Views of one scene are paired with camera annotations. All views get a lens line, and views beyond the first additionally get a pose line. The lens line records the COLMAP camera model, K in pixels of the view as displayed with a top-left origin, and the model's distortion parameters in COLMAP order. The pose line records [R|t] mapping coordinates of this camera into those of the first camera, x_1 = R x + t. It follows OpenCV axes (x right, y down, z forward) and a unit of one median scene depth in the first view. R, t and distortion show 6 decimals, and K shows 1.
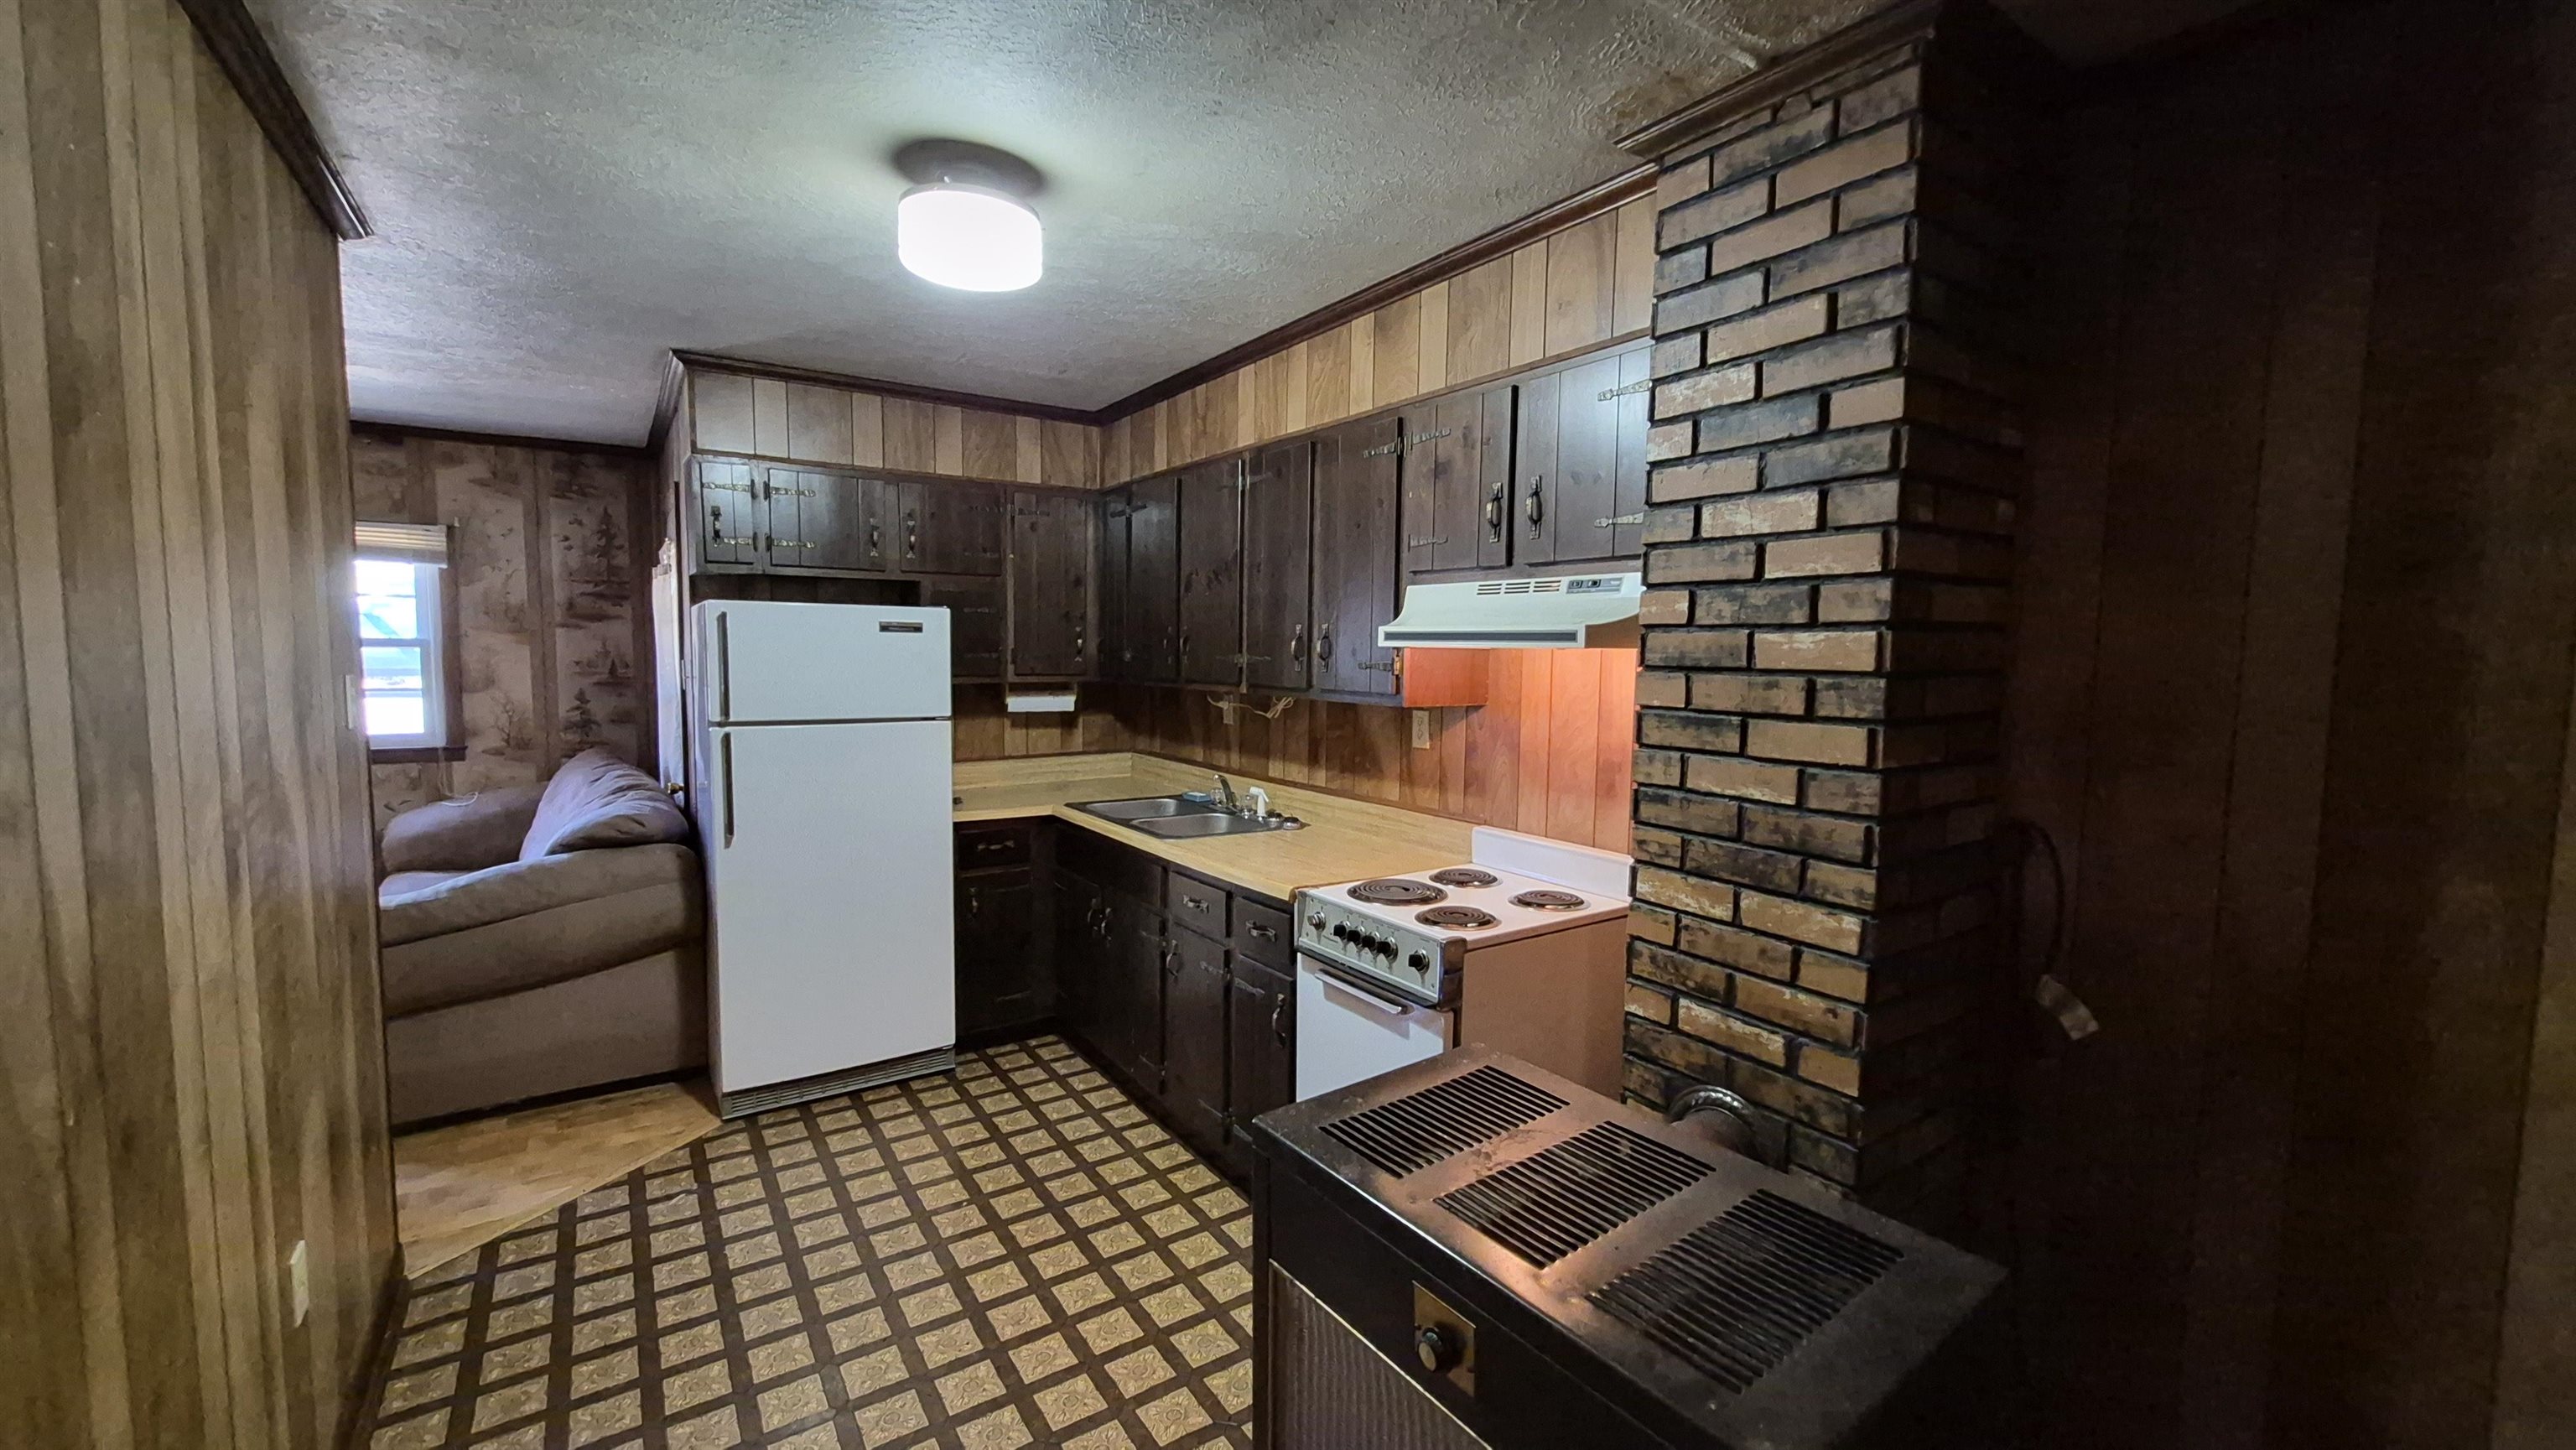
lens RADIAL K [[1010.1, 0, 1318.5], [0, 1010.1, 725.2], [0, 0, 1]] dist [0.000294, 0.000054]
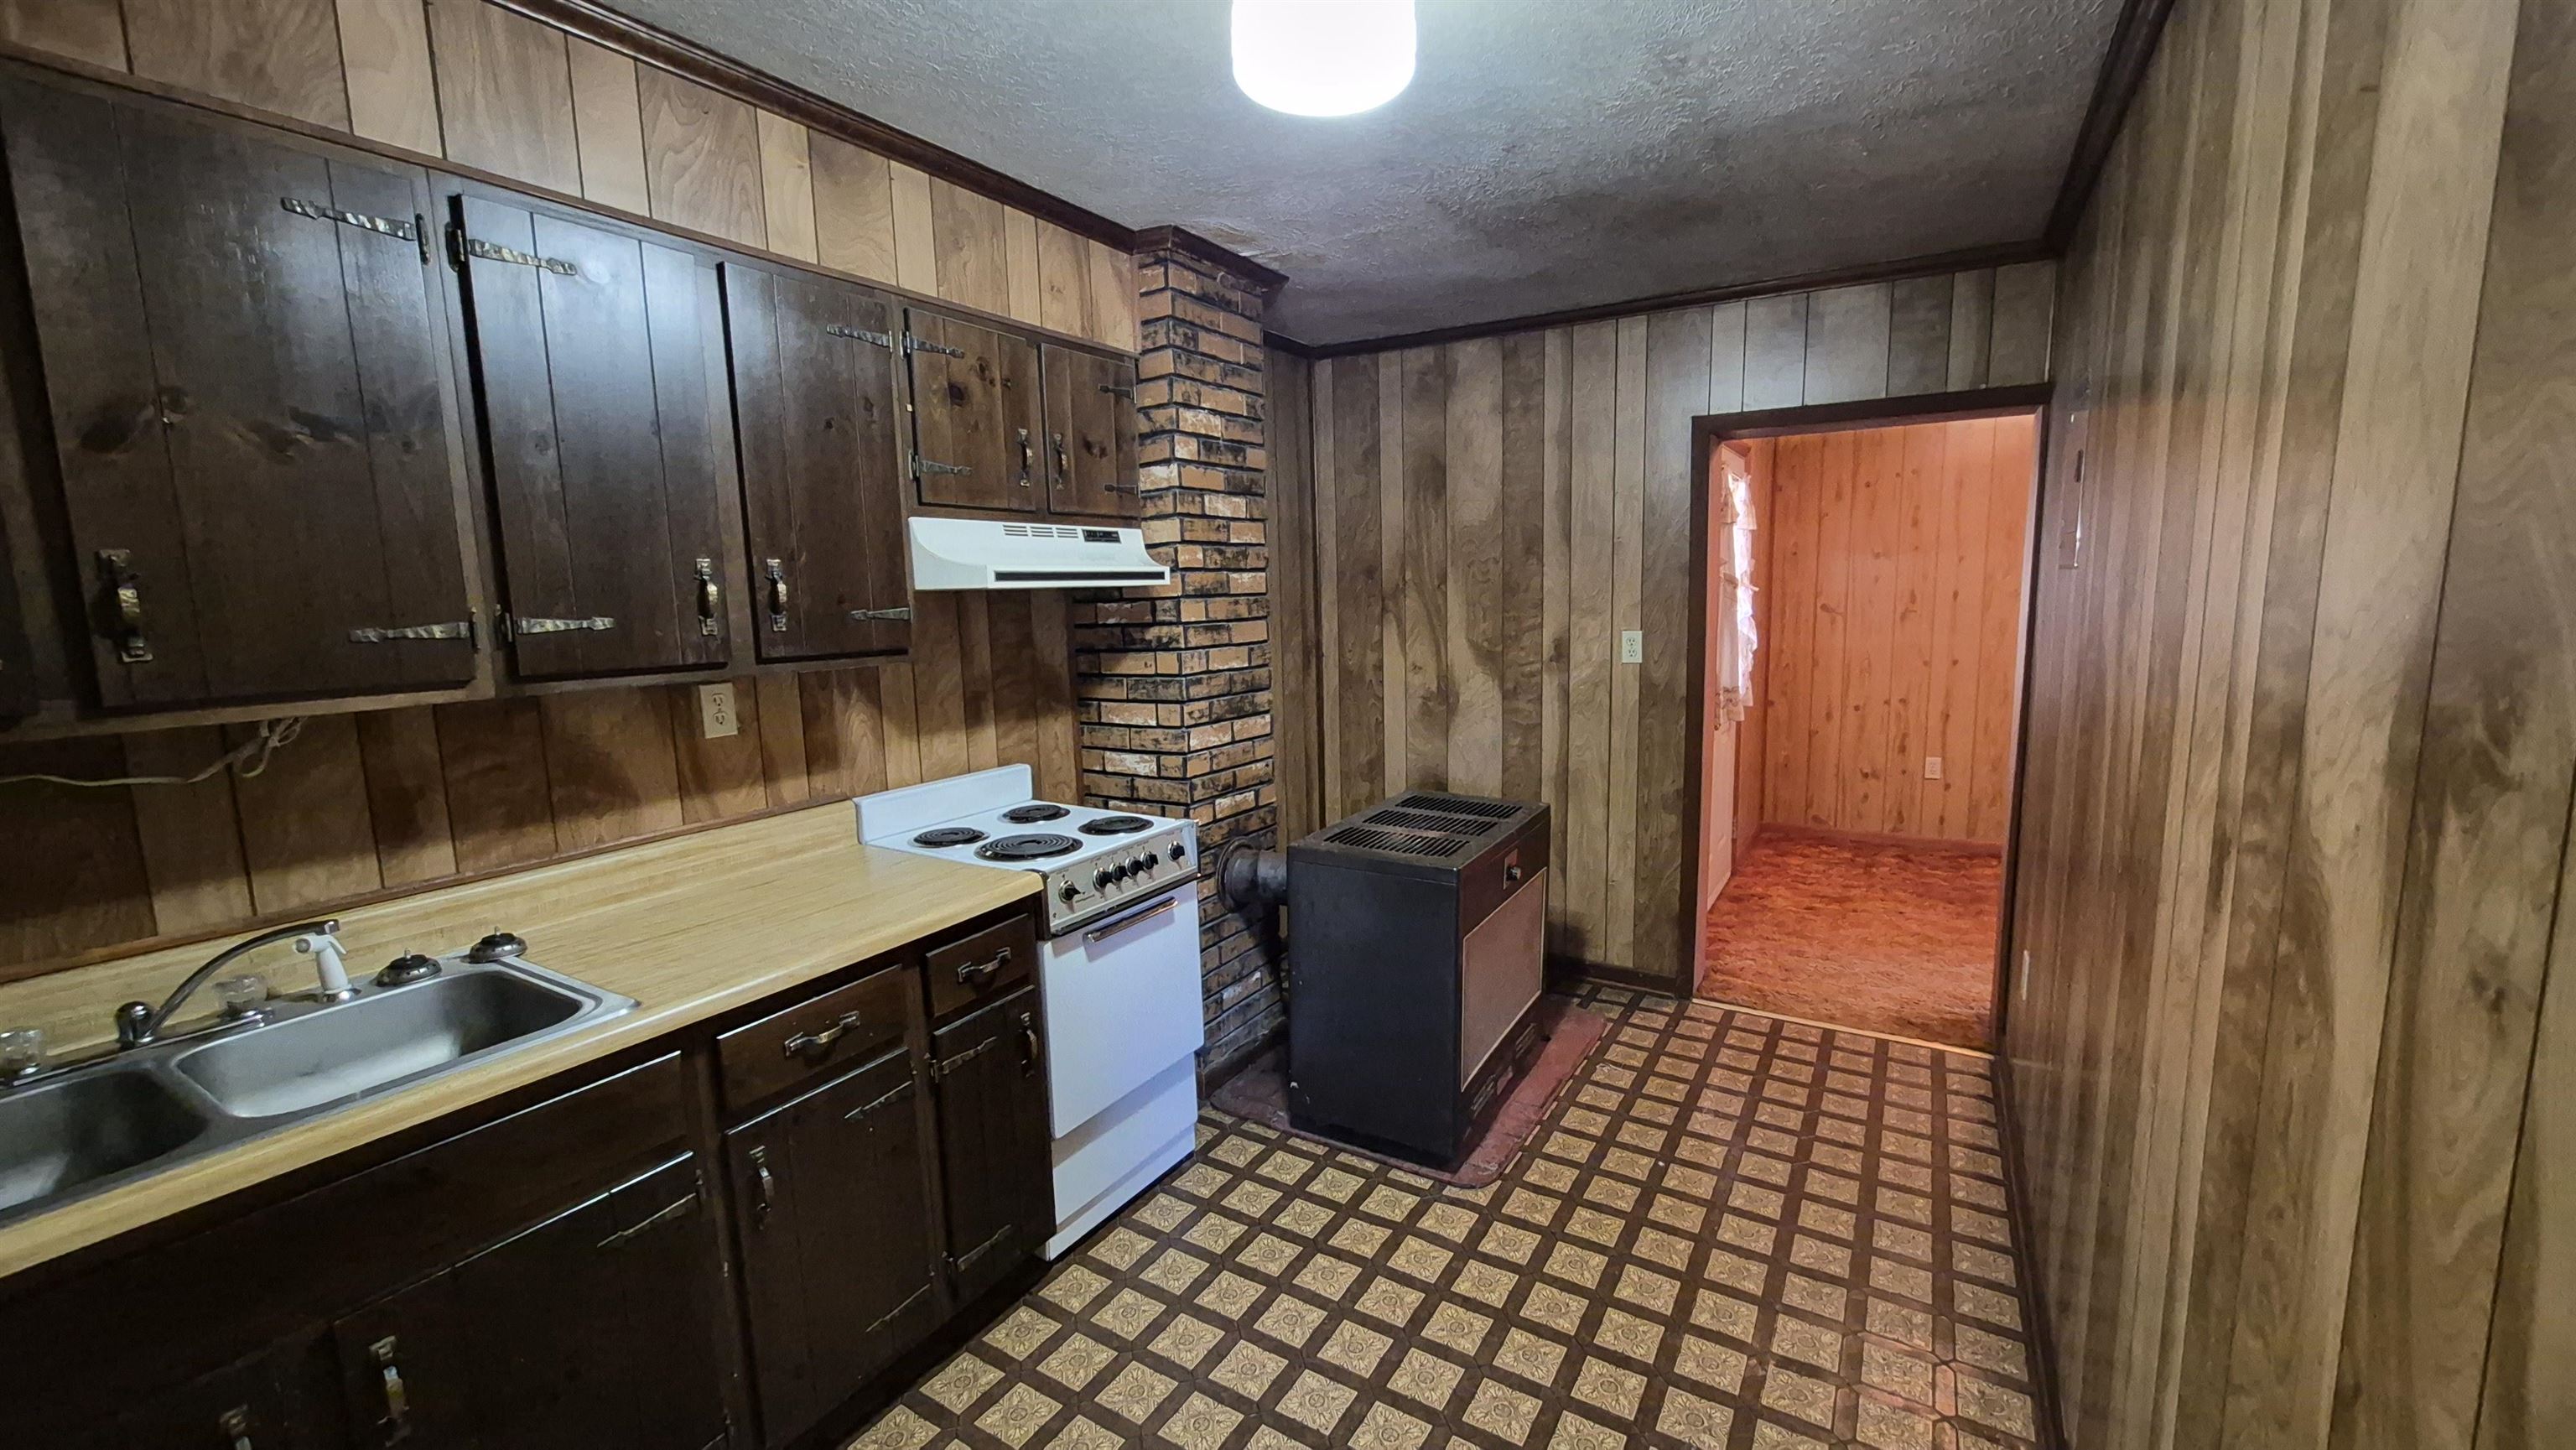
lens RADIAL K [[1010.1, 0, 1318.5], [0, 1010.1, 725.2], [0, 0, 1]] dist [0.000294, 0.000054]
pose [[-0.402672, -0.127730, 0.906389, -1.175835], [0.090197, 0.979860, 0.178154, -0.123306], [-0.910890, 0.153491, -0.383041, 1.471109]]
